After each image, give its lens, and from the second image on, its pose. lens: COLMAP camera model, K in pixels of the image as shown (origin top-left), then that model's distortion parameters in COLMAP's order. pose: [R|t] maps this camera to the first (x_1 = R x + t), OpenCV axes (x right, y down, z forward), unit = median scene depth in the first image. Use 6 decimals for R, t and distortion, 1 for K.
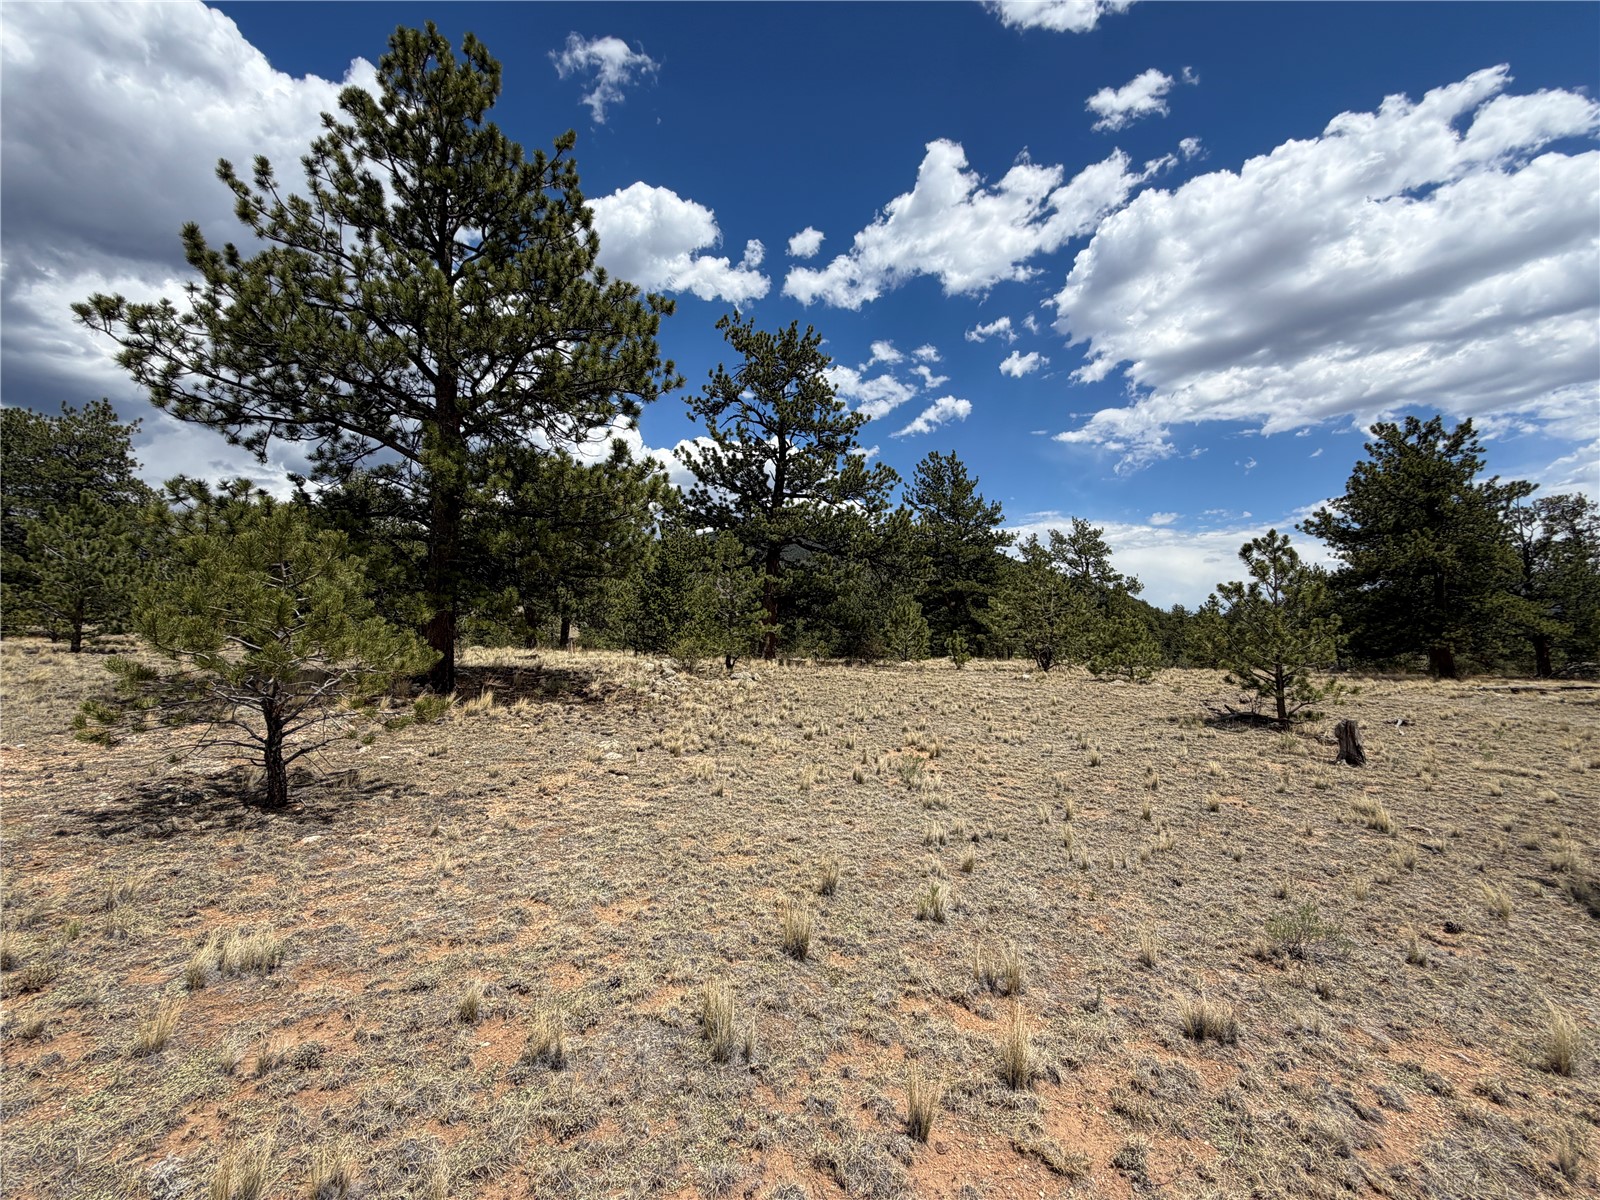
lens RADIAL K [[683.1, 0, 795.3], [0, 683.1, 640.9], [0, 0, 1]] dist [0.002557, -0.006036]
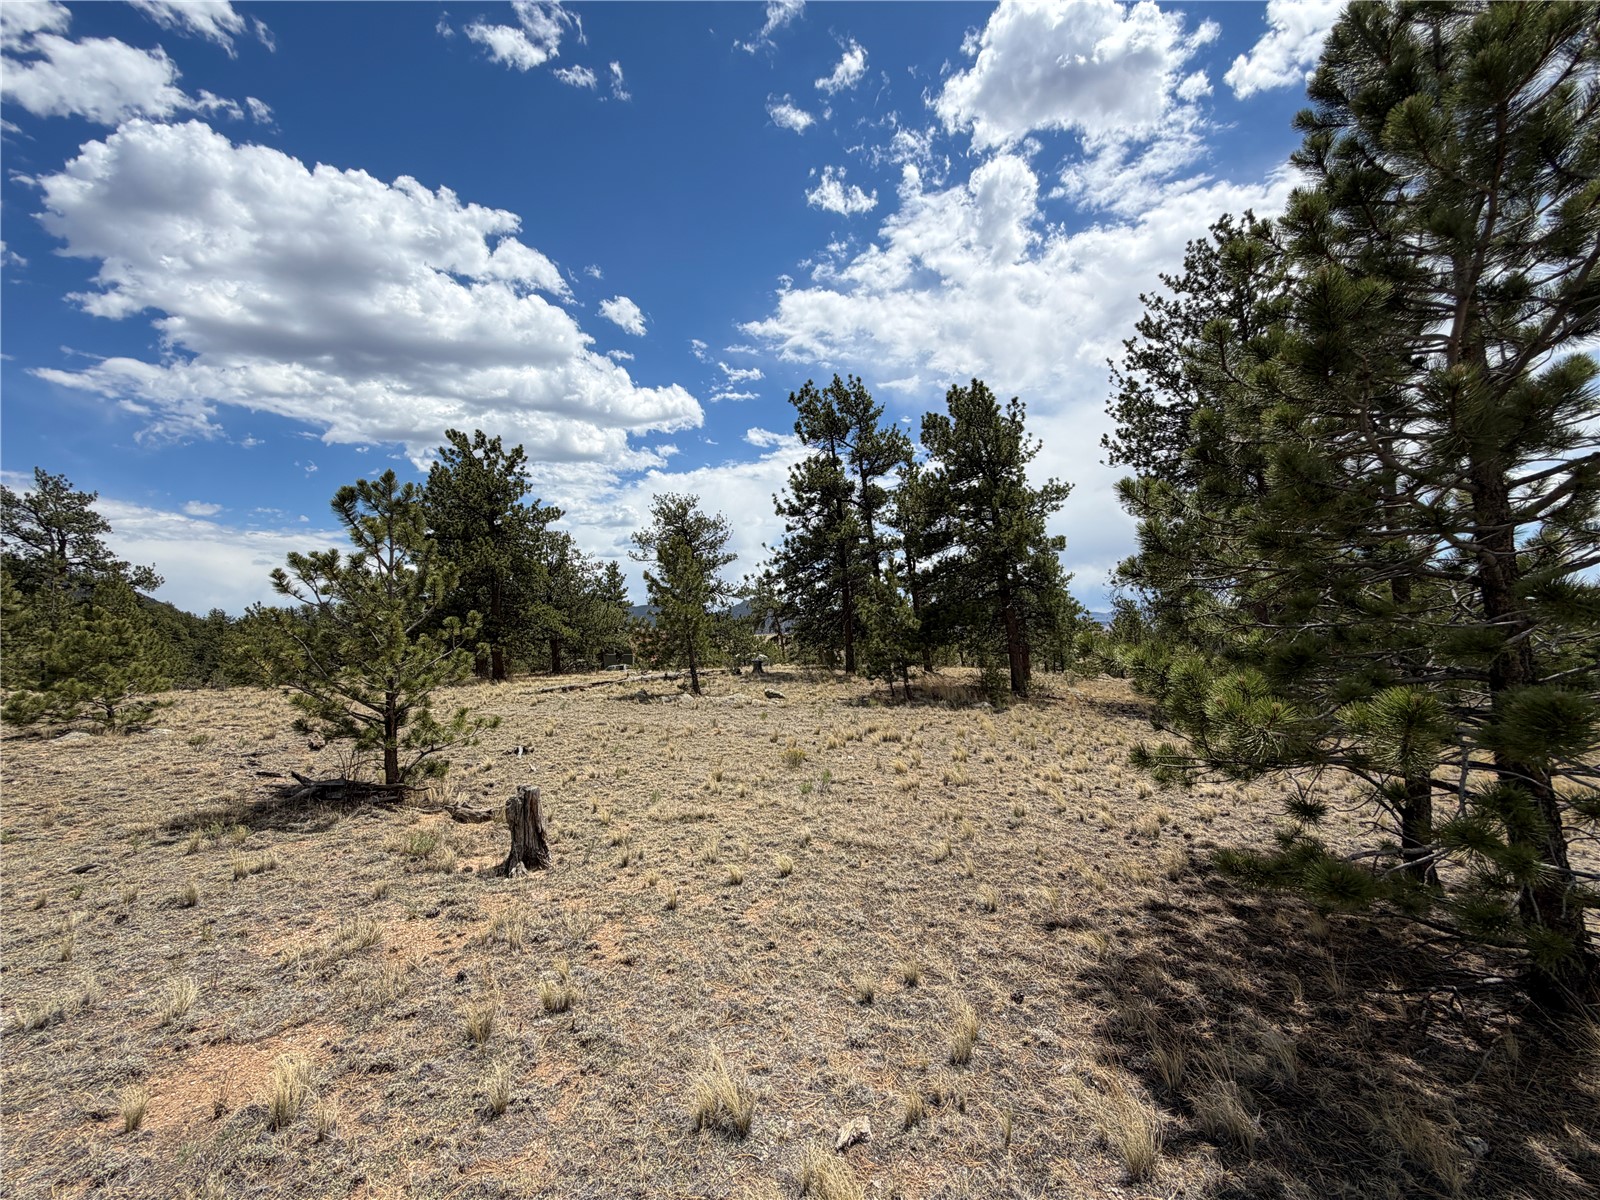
lens RADIAL K [[678.8, 0, 800.0], [0, 678.8, 567.9], [0, 0, 1]] dist [0.000923, 0.000429]
pose [[0.345092, 0.079915, 0.935160, 0.054518], [0.029872, 0.994929, -0.096046, -0.001509], [-0.938093, 0.061080, 0.340955, 0.093557]]
